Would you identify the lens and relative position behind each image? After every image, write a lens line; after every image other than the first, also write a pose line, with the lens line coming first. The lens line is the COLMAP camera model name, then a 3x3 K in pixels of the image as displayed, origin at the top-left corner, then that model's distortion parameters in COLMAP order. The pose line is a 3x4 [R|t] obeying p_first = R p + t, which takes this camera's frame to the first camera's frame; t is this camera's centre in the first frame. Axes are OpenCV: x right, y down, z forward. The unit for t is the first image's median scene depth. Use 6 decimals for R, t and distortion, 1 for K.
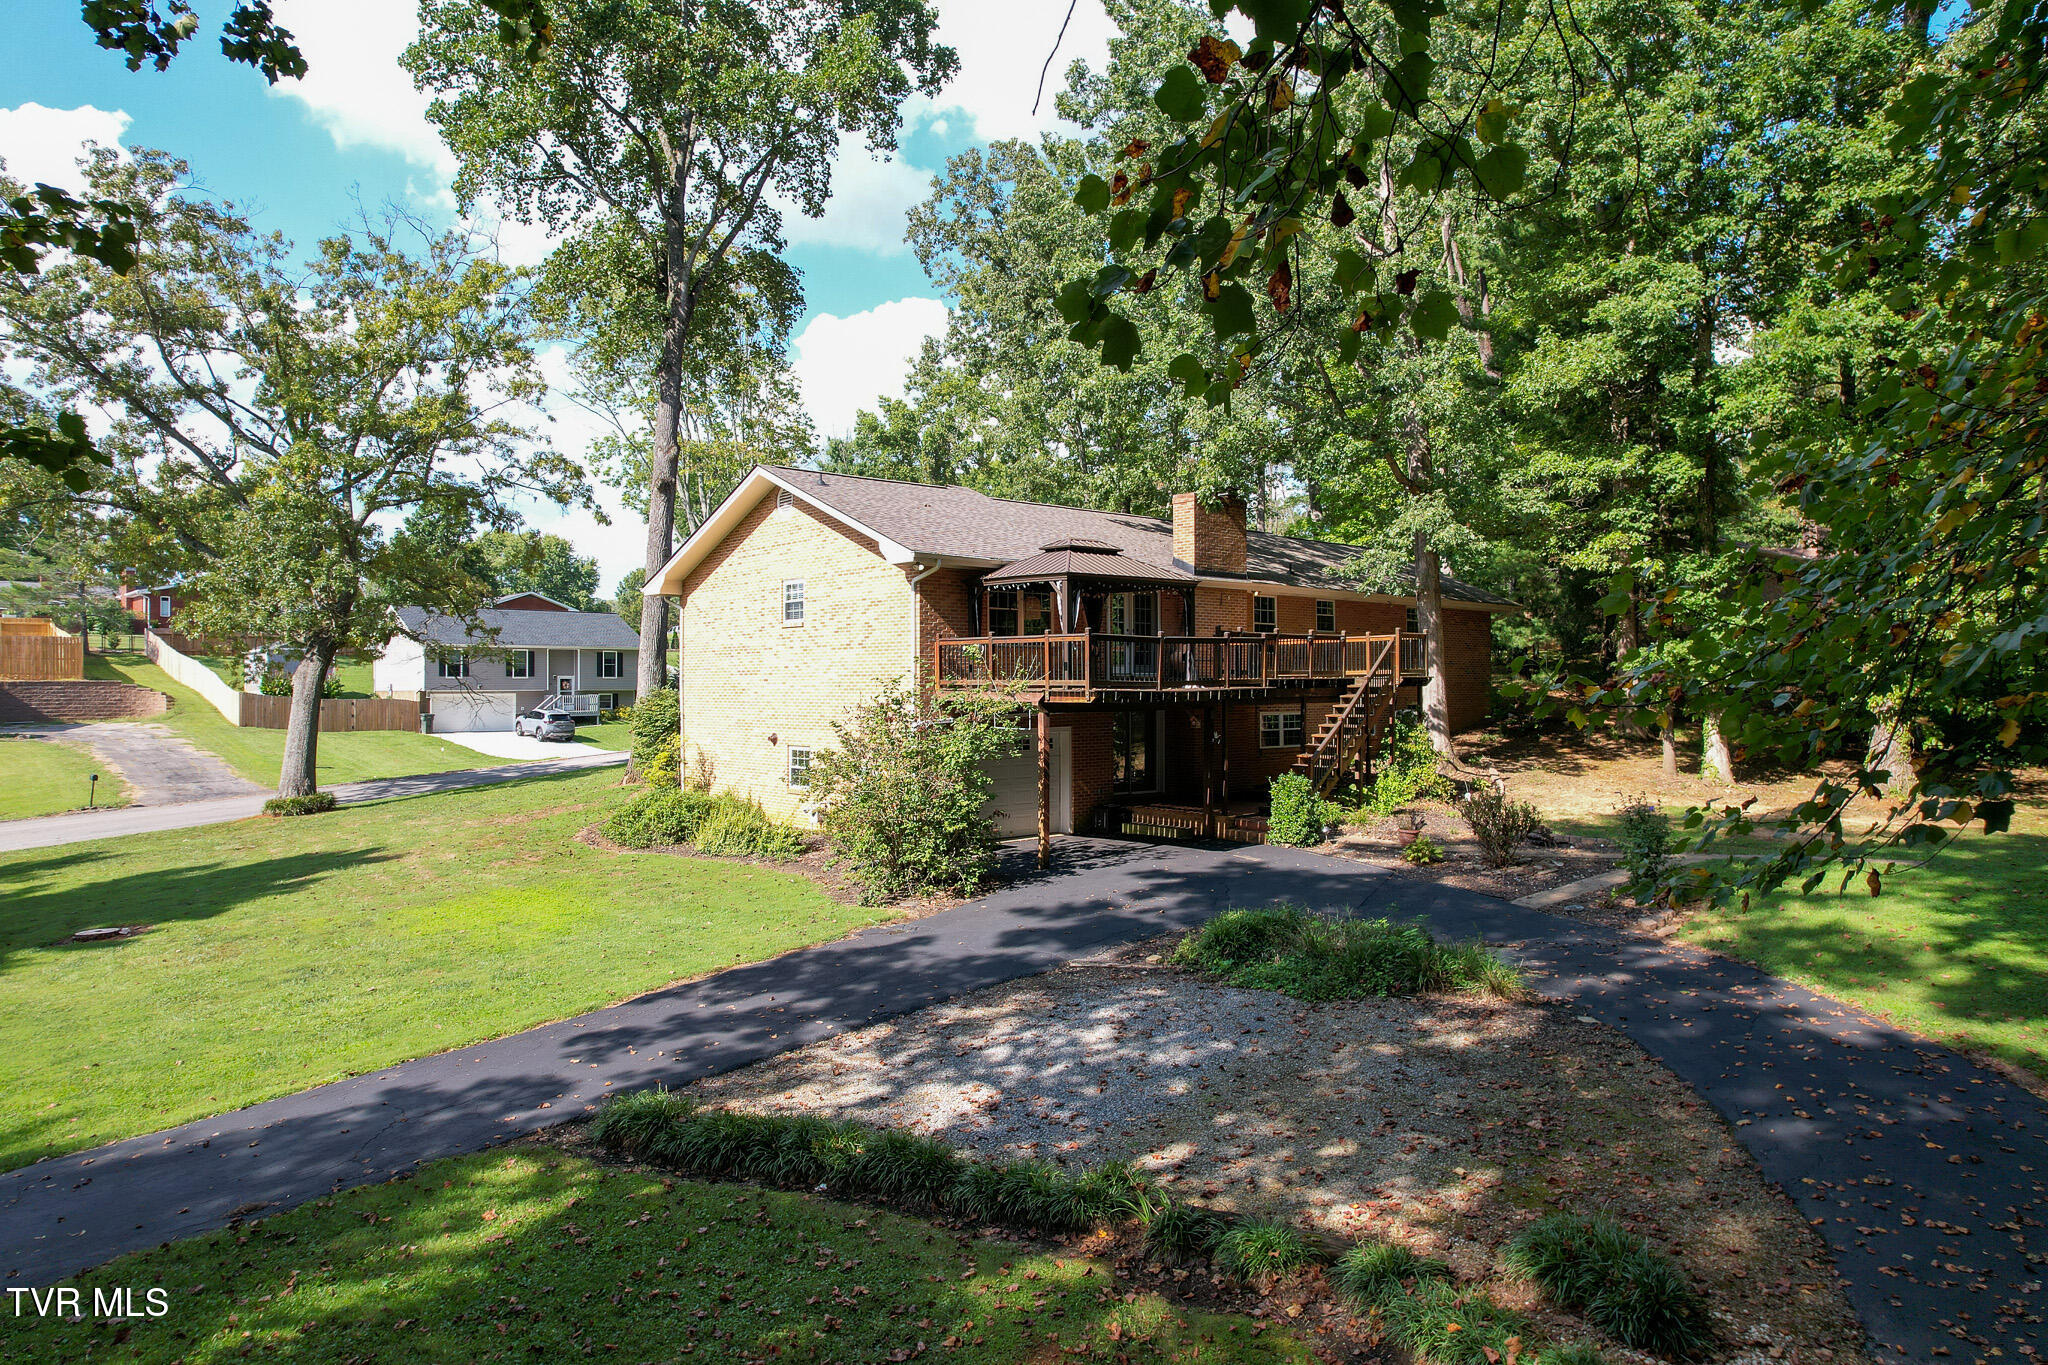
lens RADIAL K [[1261.9, 0, 1024.0], [0, 1261.9, 682.5], [0, 0, 1]] dist [-0.072489, 0.000695]
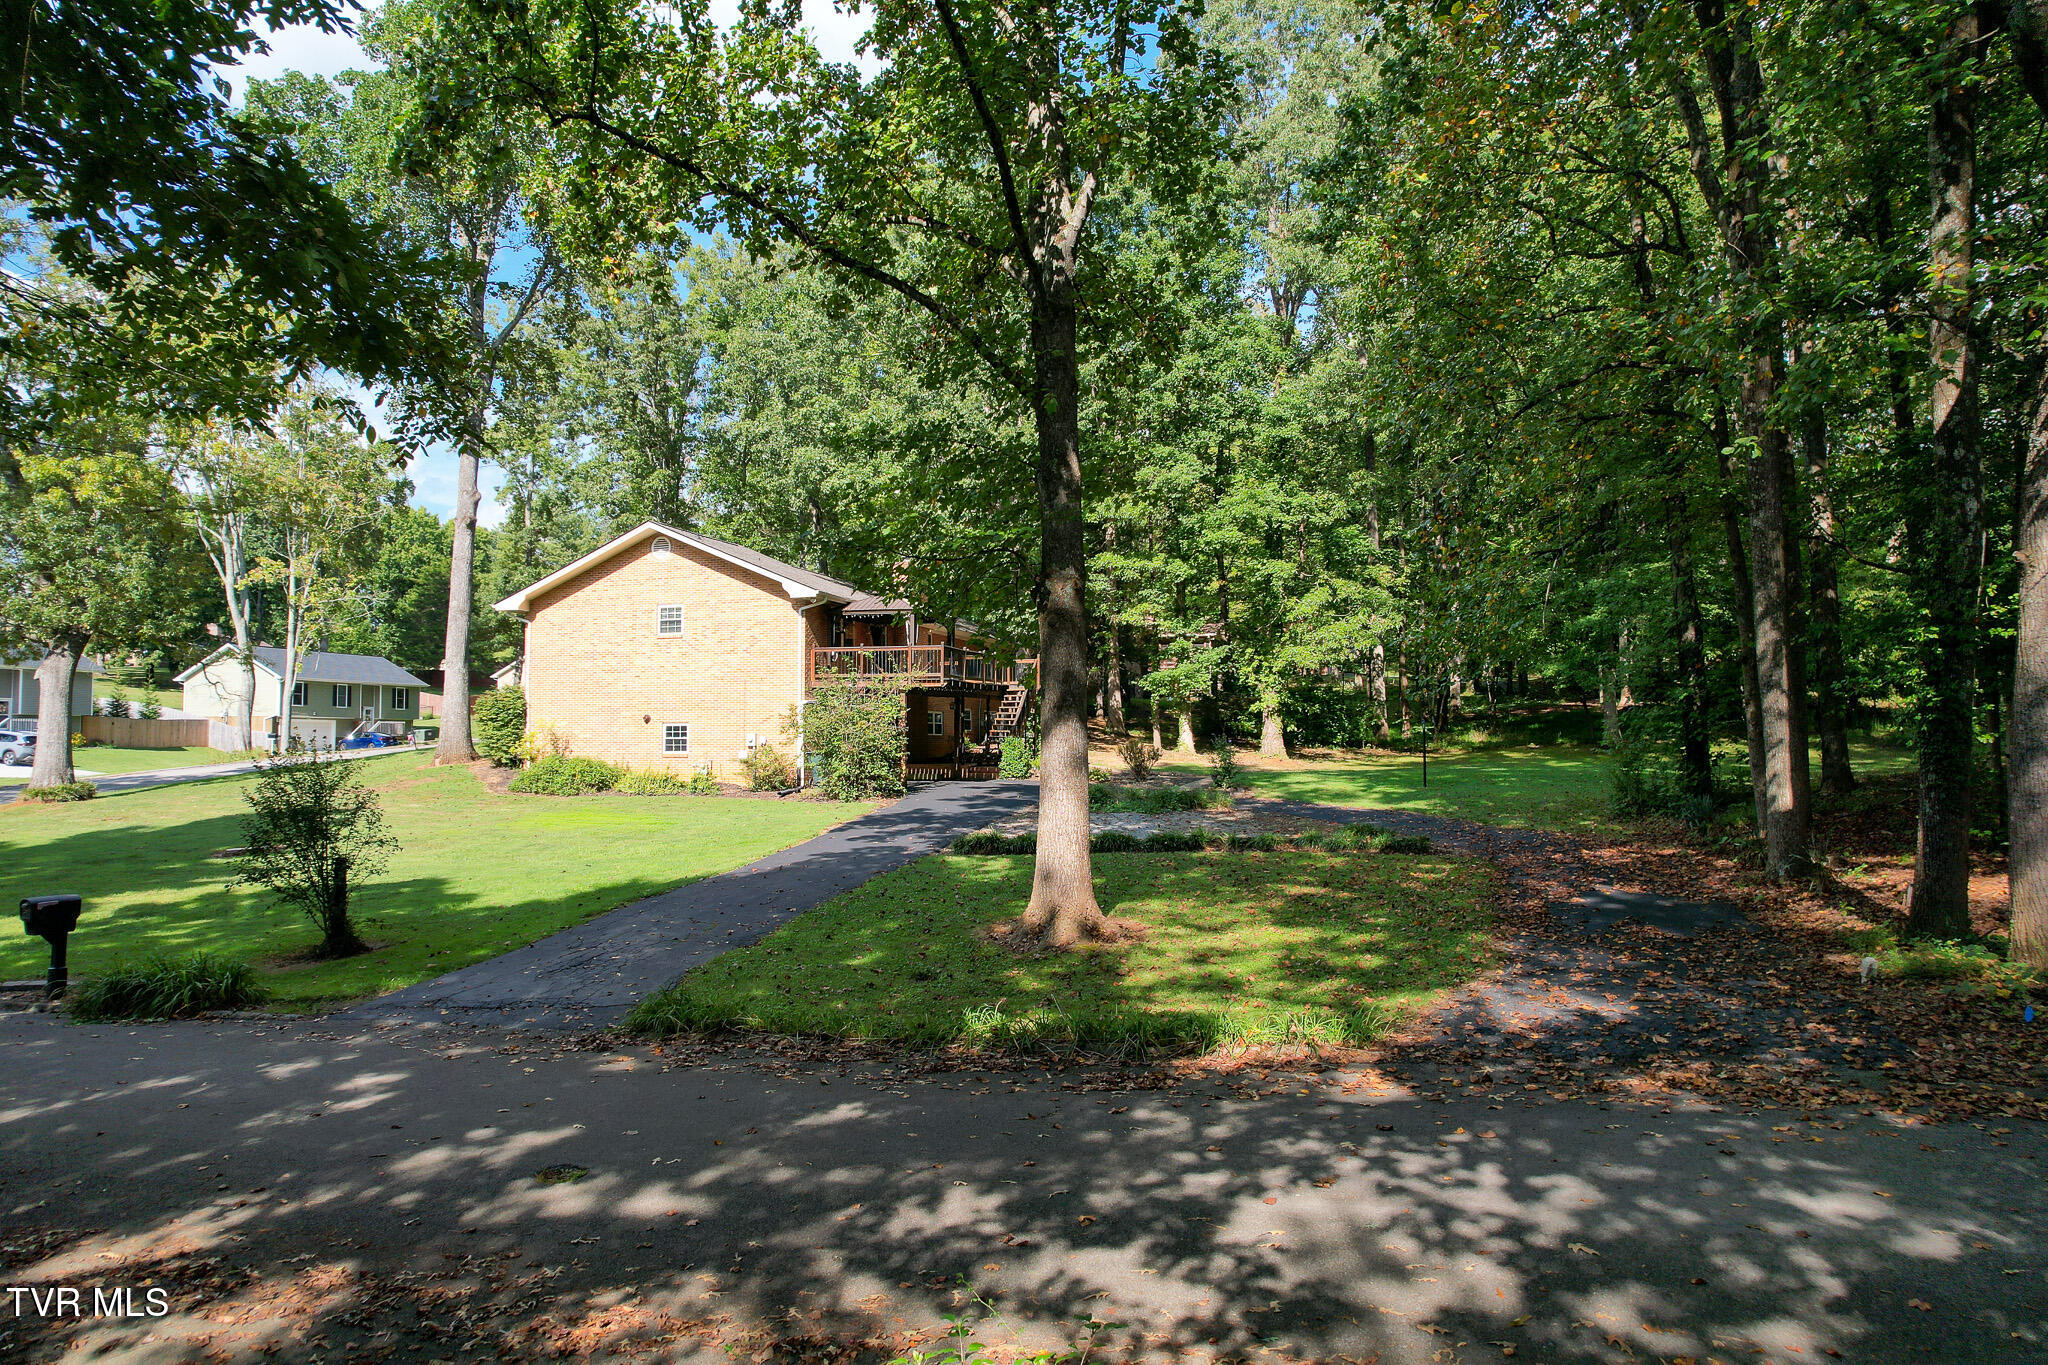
lens RADIAL K [[1261.9, 0, 1024.0], [0, 1261.9, 682.5], [0, 0, 1]] dist [-0.072489, 0.000695]
pose [[0.841699, 0.024687, 0.539382, -0.611069], [-0.000885, 0.999016, -0.044343, 0.067807], [-0.539946, 0.036846, 0.840893, -0.380876]]
